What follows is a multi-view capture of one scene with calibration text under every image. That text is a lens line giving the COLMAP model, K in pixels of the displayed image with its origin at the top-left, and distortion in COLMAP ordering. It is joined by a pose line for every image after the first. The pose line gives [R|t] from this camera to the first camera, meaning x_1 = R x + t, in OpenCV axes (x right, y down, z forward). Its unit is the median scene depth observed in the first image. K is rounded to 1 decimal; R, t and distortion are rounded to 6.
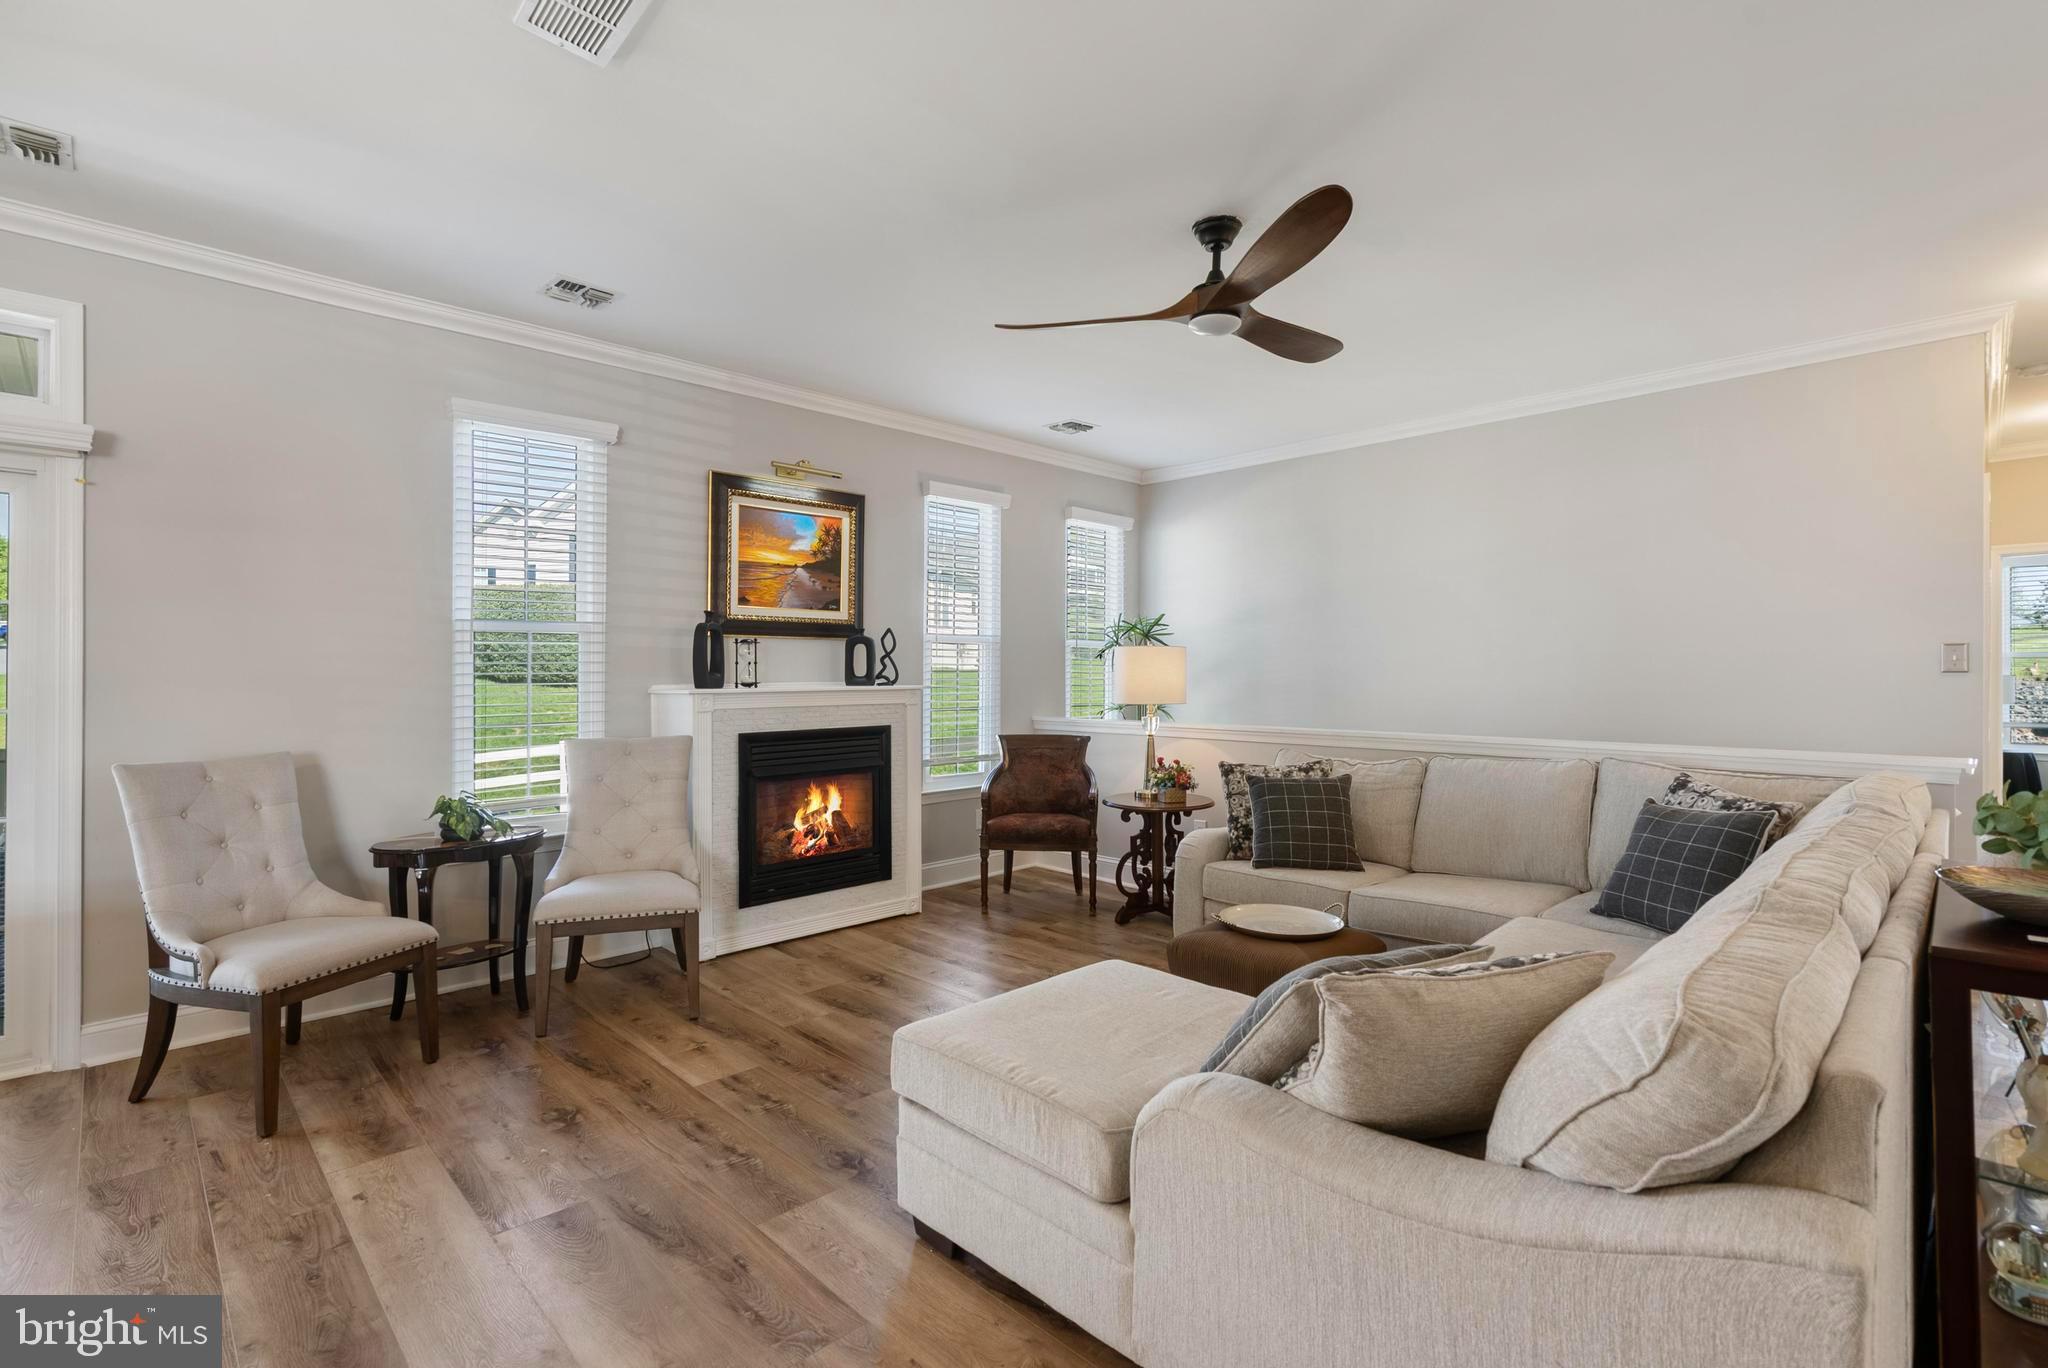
lens RADIAL K [[945.5, 0, 1015.4], [0, 945.5, 673.1], [0, 0, 1]] dist [-0.000823, 0.000711]
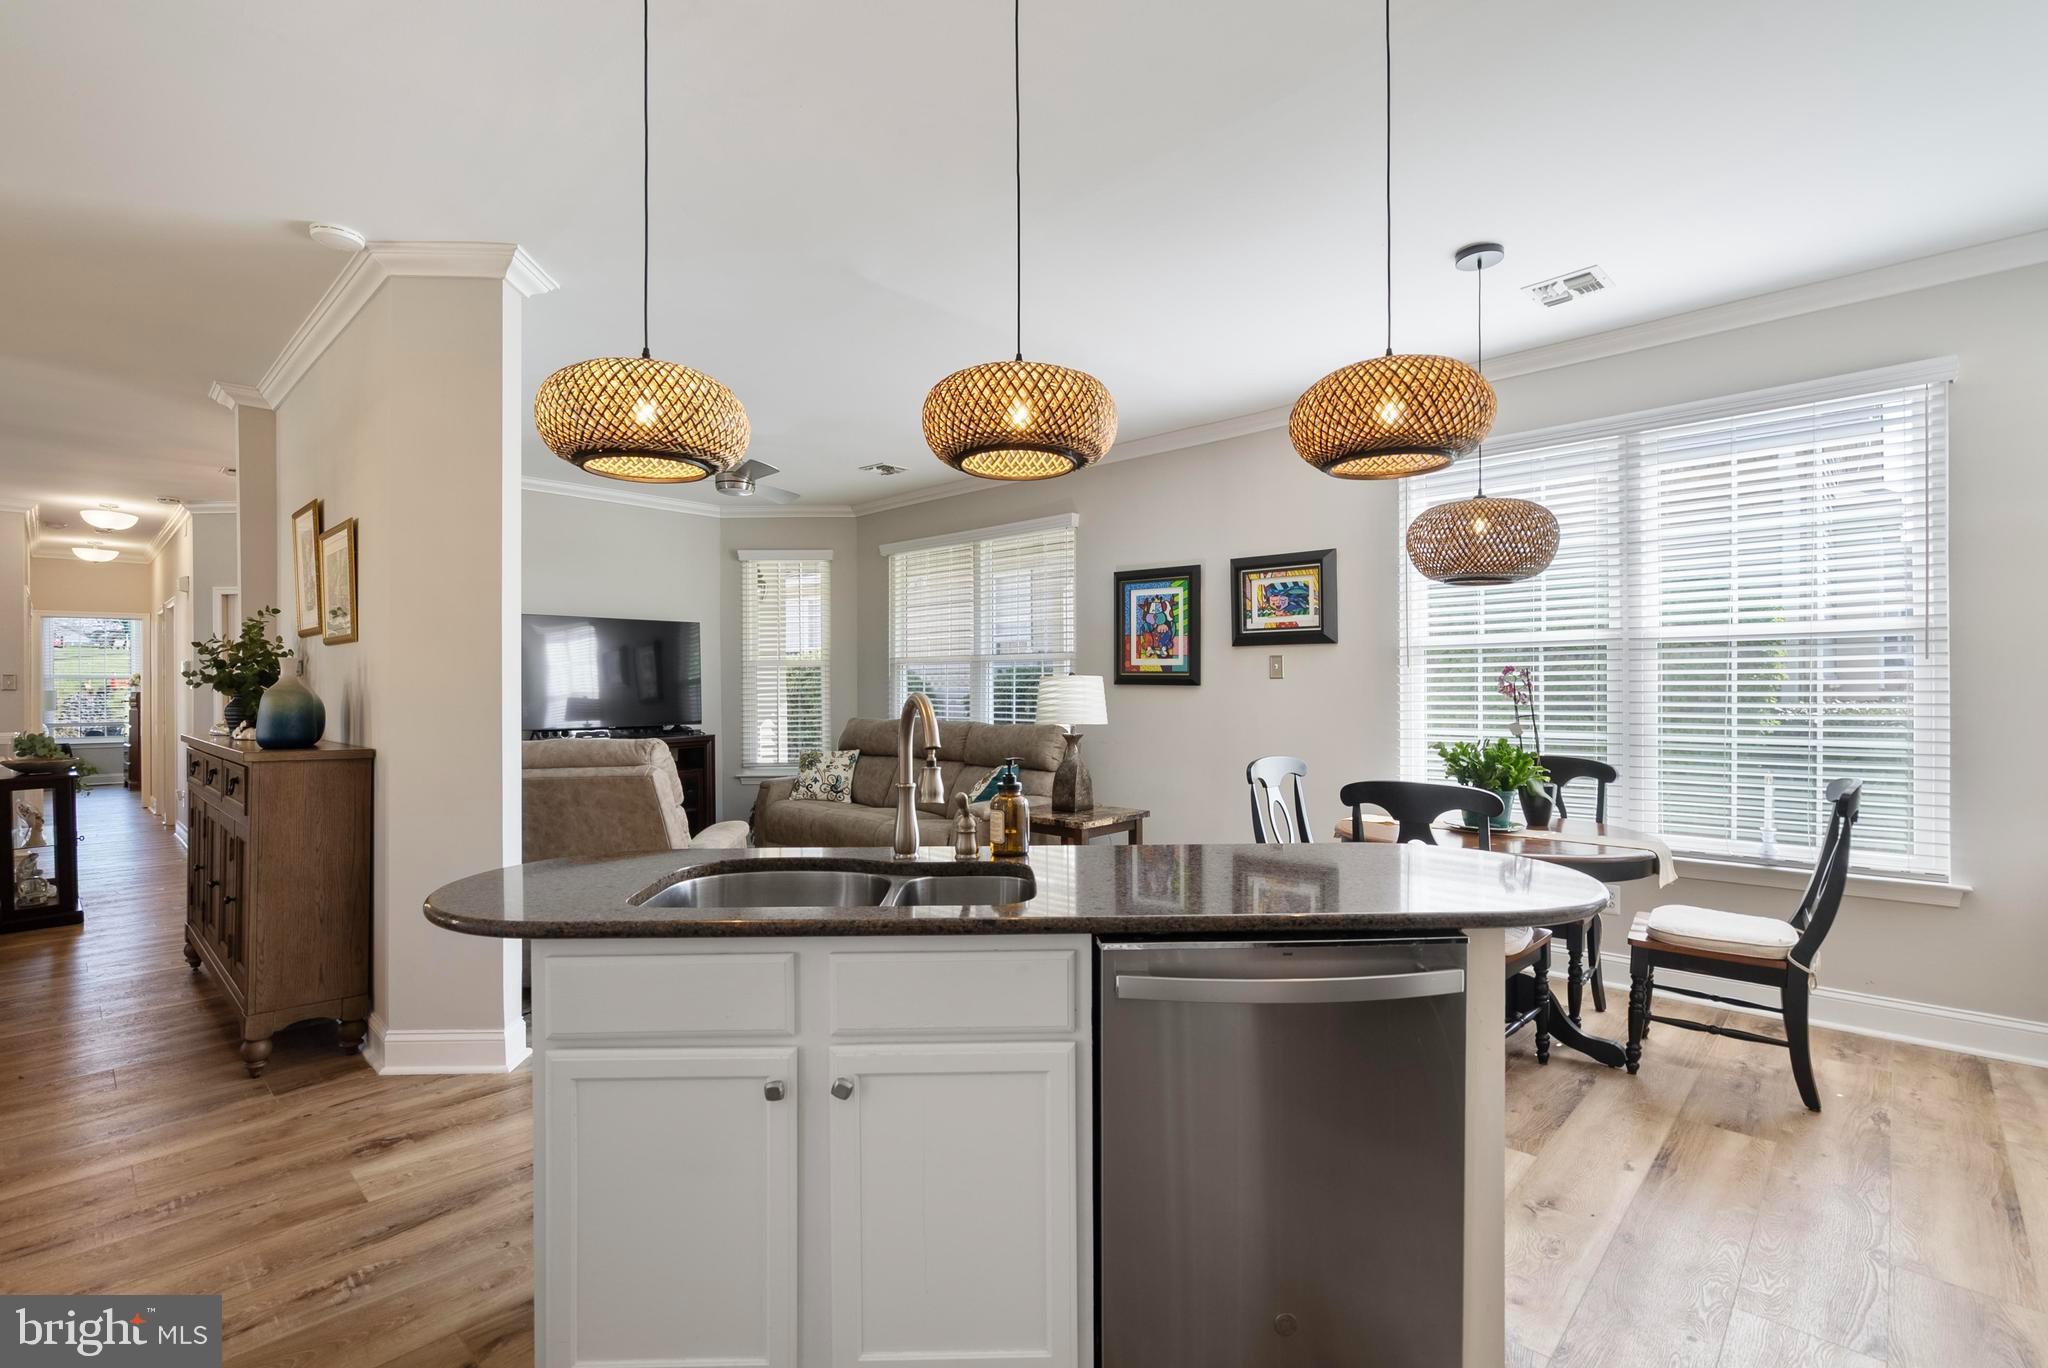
lens RADIAL K [[923.1, 0, 1025.1], [0, 923.1, 690.6], [0, 0, 1]] dist [-0.004953, -0.000486]
pose [[-0.042131, -0.005656, 0.999096, -0.788723], [0.001920, 0.999982, 0.005742, -0.005853], [-0.999110, 0.002160, -0.042119, -0.814265]]
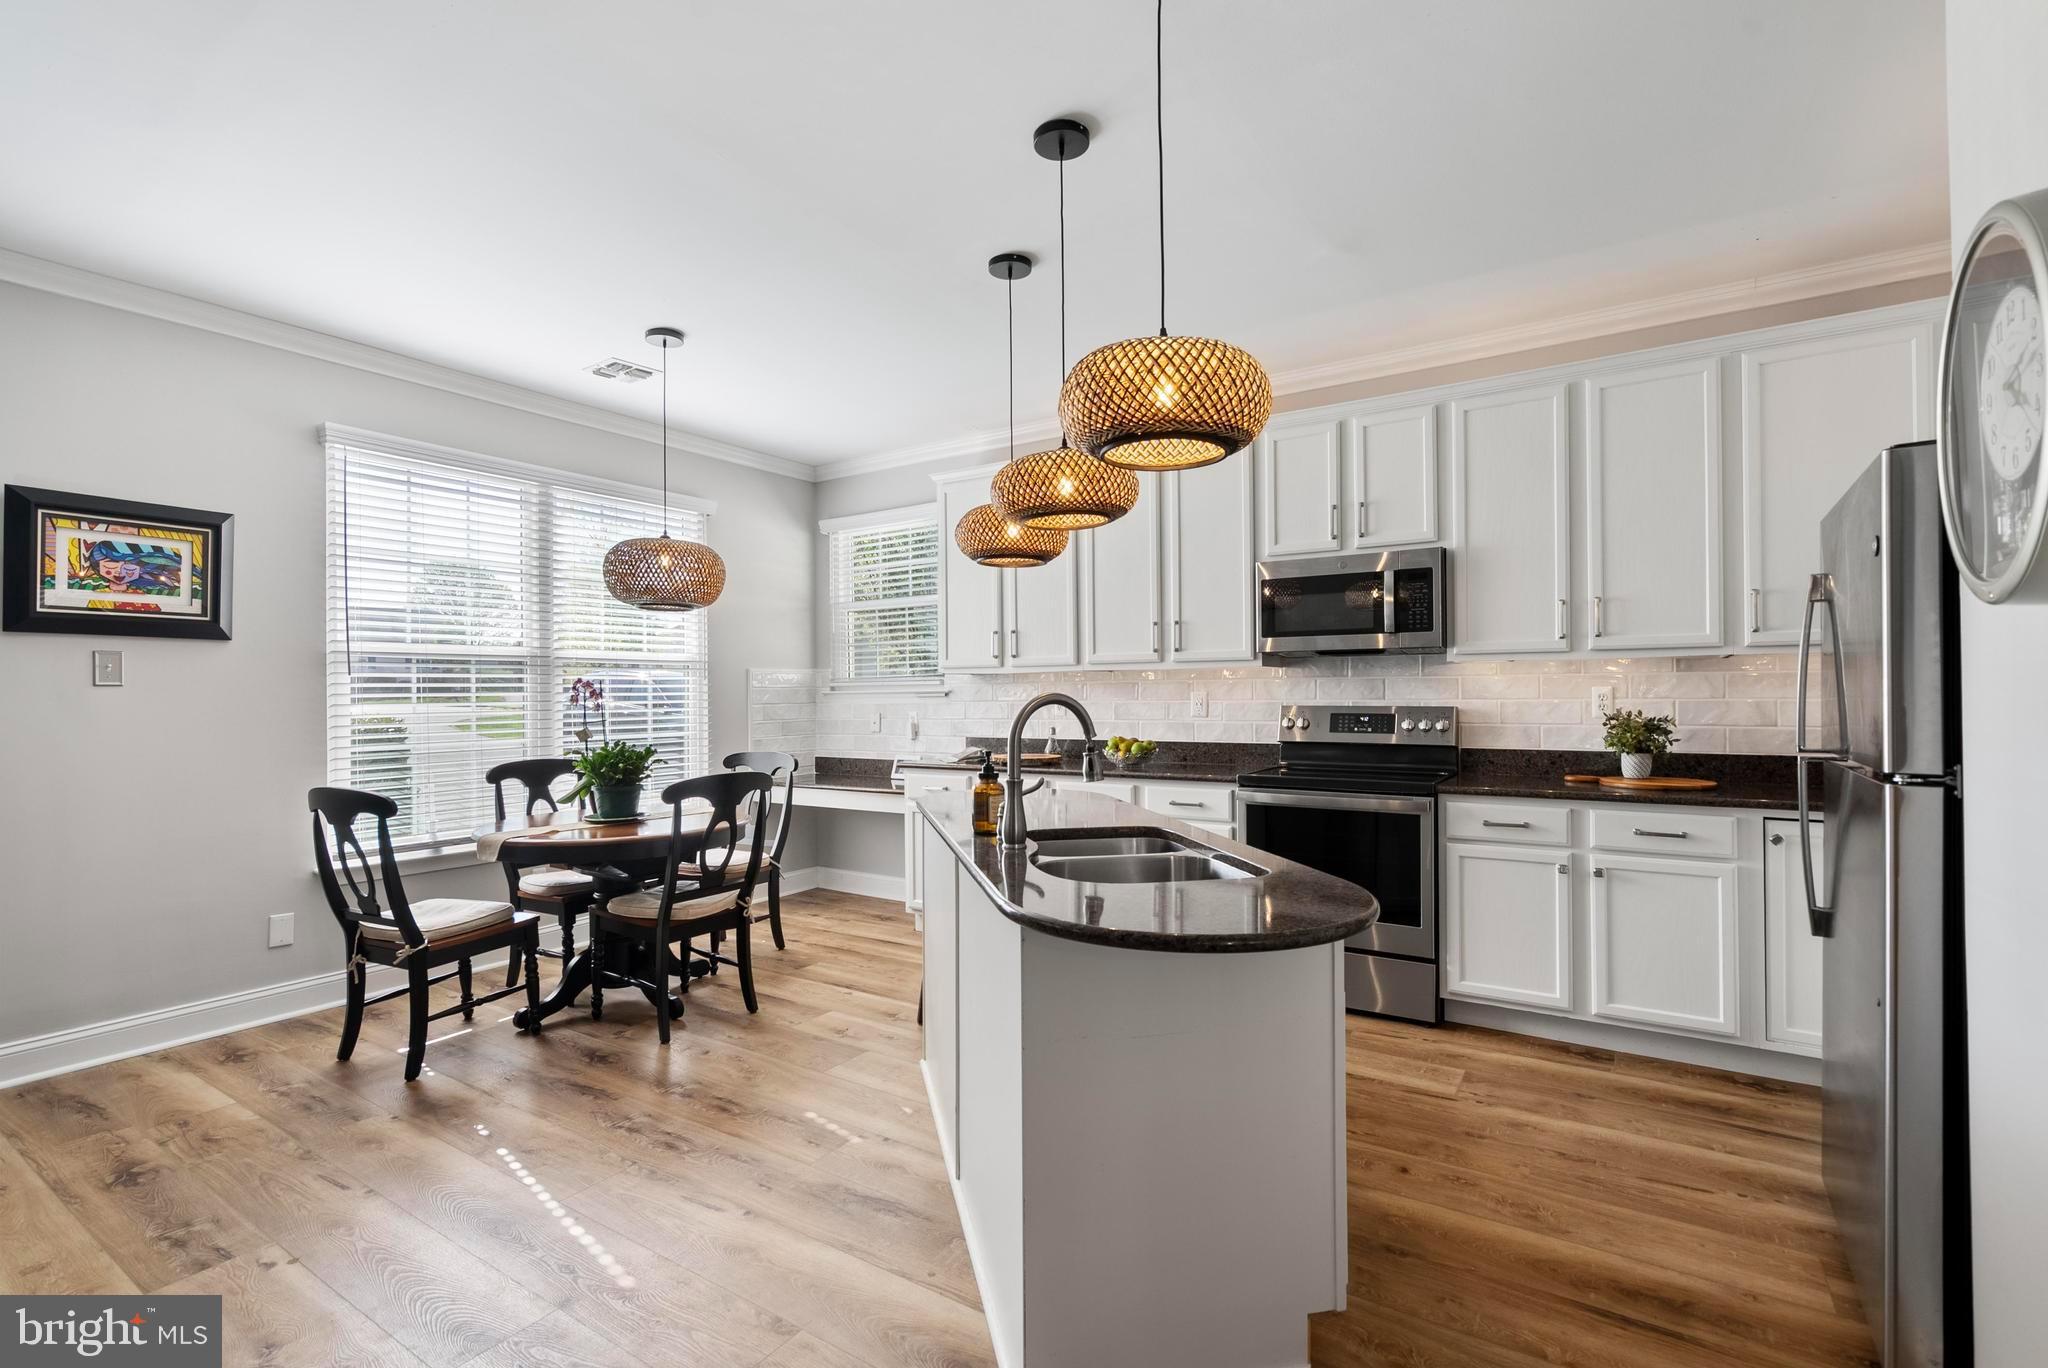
lens RADIAL K [[923.1, 0, 1025.1], [0, 923.1, 690.6], [0, 0, 1]] dist [-0.004953, -0.000486]
pose [[-0.975877, 0.004787, -0.218269, -0.243967], [0.006613, 0.999949, -0.007634, -0.000149], [0.218221, -0.008893, -0.975859, -0.305560]]
